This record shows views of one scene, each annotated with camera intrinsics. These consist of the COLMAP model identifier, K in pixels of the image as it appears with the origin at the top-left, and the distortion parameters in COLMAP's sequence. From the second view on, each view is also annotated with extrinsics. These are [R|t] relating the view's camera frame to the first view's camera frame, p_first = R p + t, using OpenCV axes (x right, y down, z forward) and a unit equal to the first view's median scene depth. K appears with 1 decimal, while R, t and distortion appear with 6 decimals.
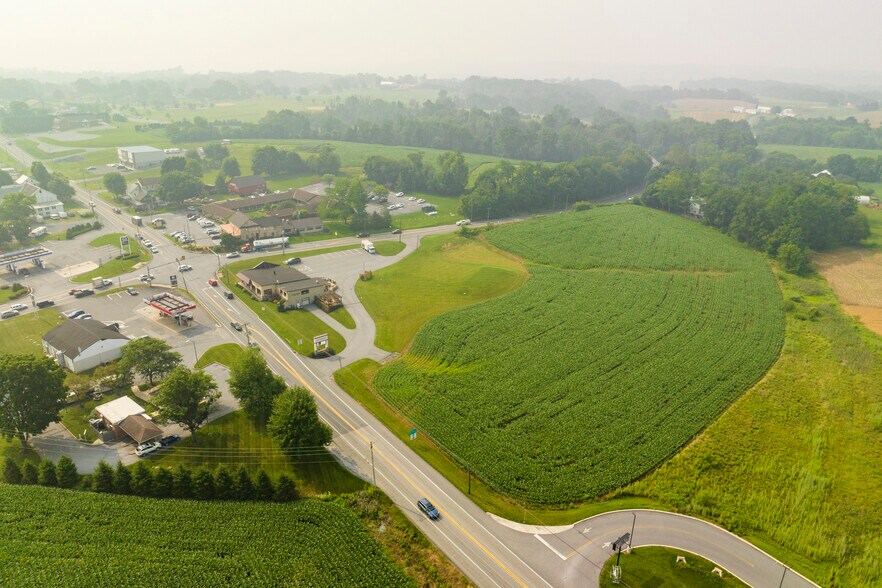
lens RADIAL K [[629.7, 0, 442.2], [0, 629.7, 278.4], [0, 0, 1]] dist [-0.038931, 0.001953]
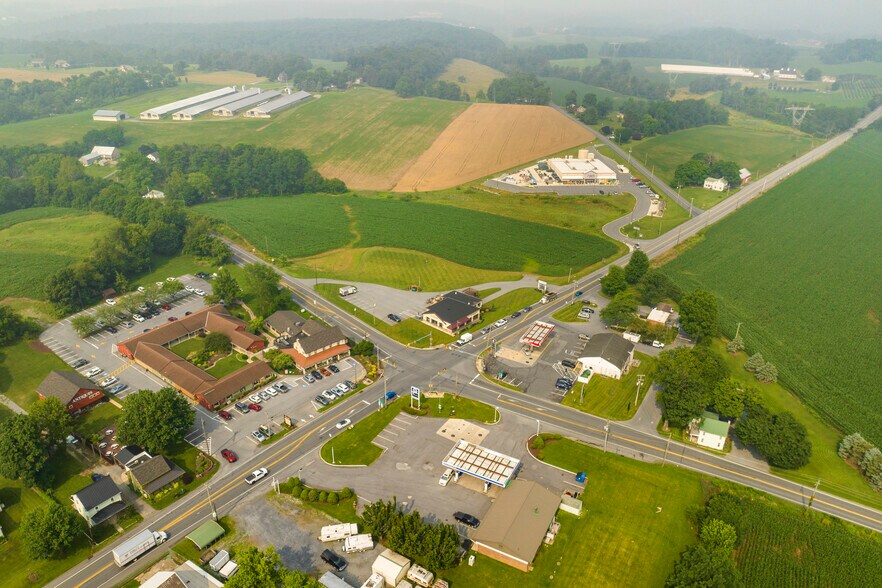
lens RADIAL K [[629.7, 0, 442.2], [0, 629.7, 278.4], [0, 0, 1]] dist [-0.038931, 0.001953]
pose [[-0.161129, -0.425129, 0.890675, -1.160575], [0.322878, 0.830099, 0.454626, -0.536329], [-0.932624, 0.360833, 0.003512, 0.890189]]
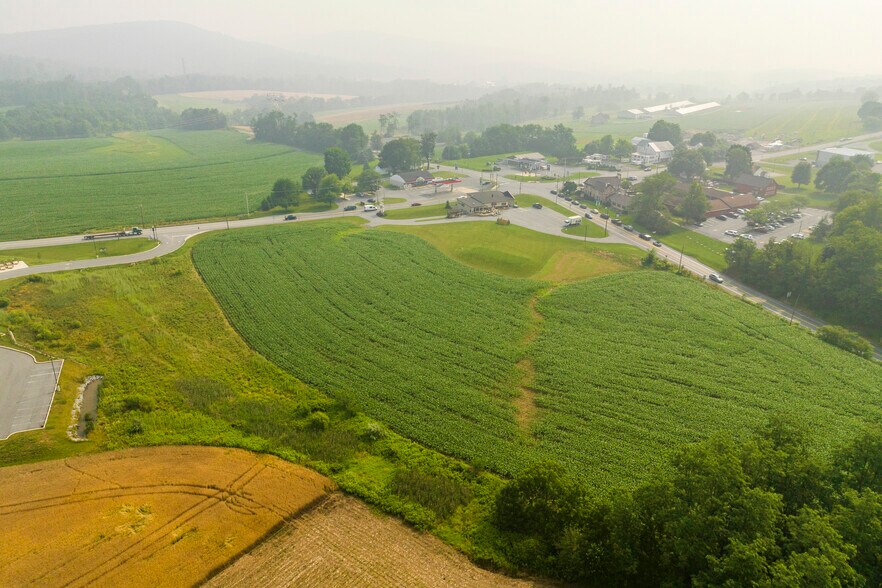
lens RADIAL K [[629.7, 0, 442.2], [0, 629.7, 278.4], [0, 0, 1]] dist [-0.038931, 0.001953]
pose [[-0.244599, 0.316670, -0.916456, 0.985323], [-0.341555, 0.856445, 0.387094, -0.315222], [0.907475, 0.407703, -0.101325, 1.003333]]
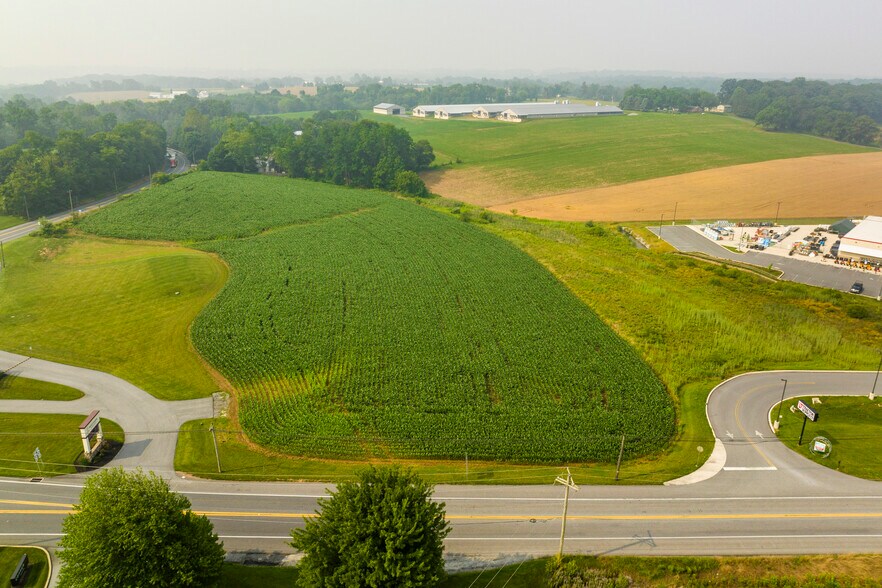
lens RADIAL K [[630.3, 0, 441.6], [0, 630.3, 254.6], [0, 0, 1]] dist [-0.037614, -0.002075]
pose [[0.588545, -0.235836, 0.773302, -0.266126], [0.268759, 0.959181, 0.087977, 0.002114], [-0.762485, 0.156053, 0.627904, 0.348262]]
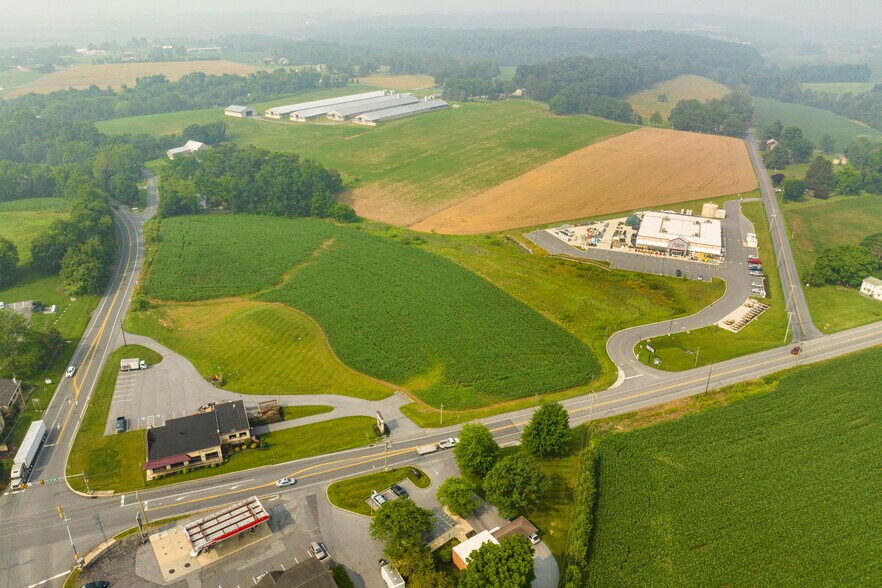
lens RADIAL K [[629.7, 0, 442.2], [0, 629.7, 278.4], [0, 0, 1]] dist [-0.038931, 0.001953]
pose [[0.271924, -0.400962, 0.874807, -0.702658], [0.324186, 0.894093, 0.309032, -0.283313], [-0.906069, 0.199567, 0.373112, 0.343828]]
